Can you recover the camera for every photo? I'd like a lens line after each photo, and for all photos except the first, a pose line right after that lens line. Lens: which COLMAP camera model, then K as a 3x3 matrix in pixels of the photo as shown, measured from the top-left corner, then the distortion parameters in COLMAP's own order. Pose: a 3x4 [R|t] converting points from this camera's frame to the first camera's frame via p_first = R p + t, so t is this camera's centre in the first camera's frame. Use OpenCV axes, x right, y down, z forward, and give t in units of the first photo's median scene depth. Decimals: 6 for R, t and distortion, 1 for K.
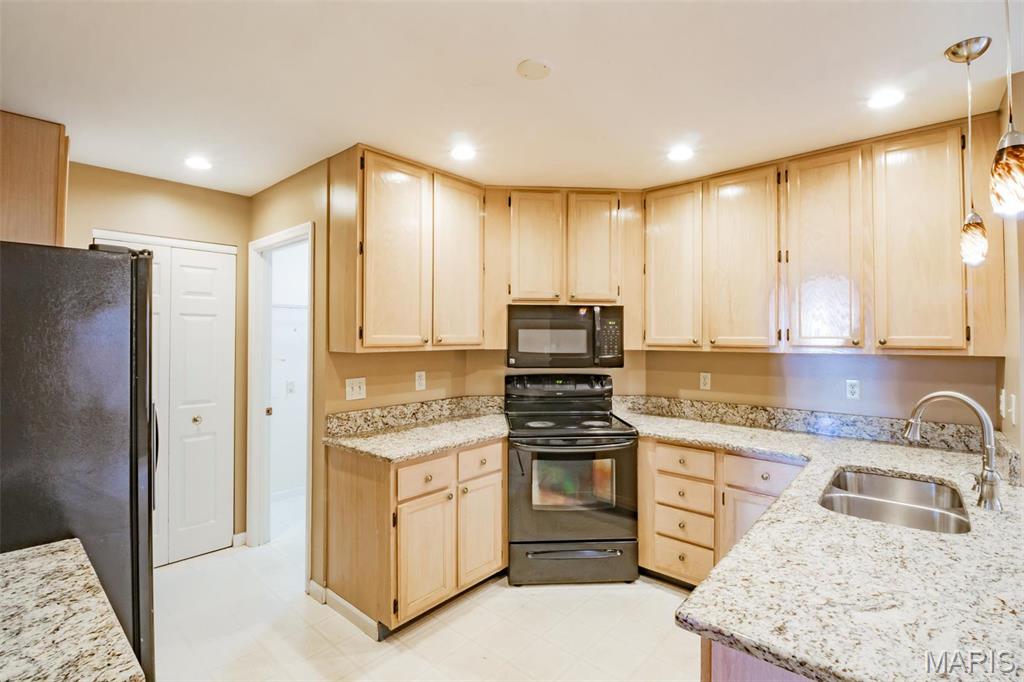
lens RADIAL K [[494.4, 0, 522.9], [0, 494.4, 333.2], [0, 0, 1]] dist [-0.011394, -0.007147]
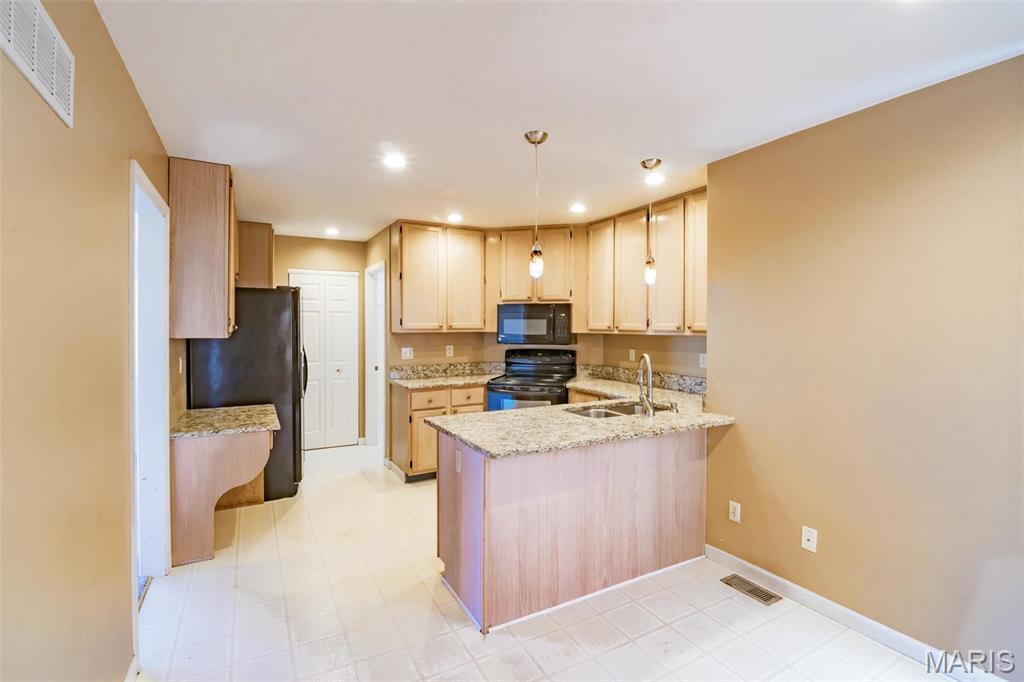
lens RADIAL K [[494.4, 0, 505.4], [0, 494.4, 338.9], [0, 0, 1]] dist [-0.011394, -0.007147]
pose [[0.935960, 0.010034, -0.351964, 0.551926], [0.002672, 0.999363, 0.035595, -0.001919], [0.352097, -0.034256, 0.935336, -0.479235]]
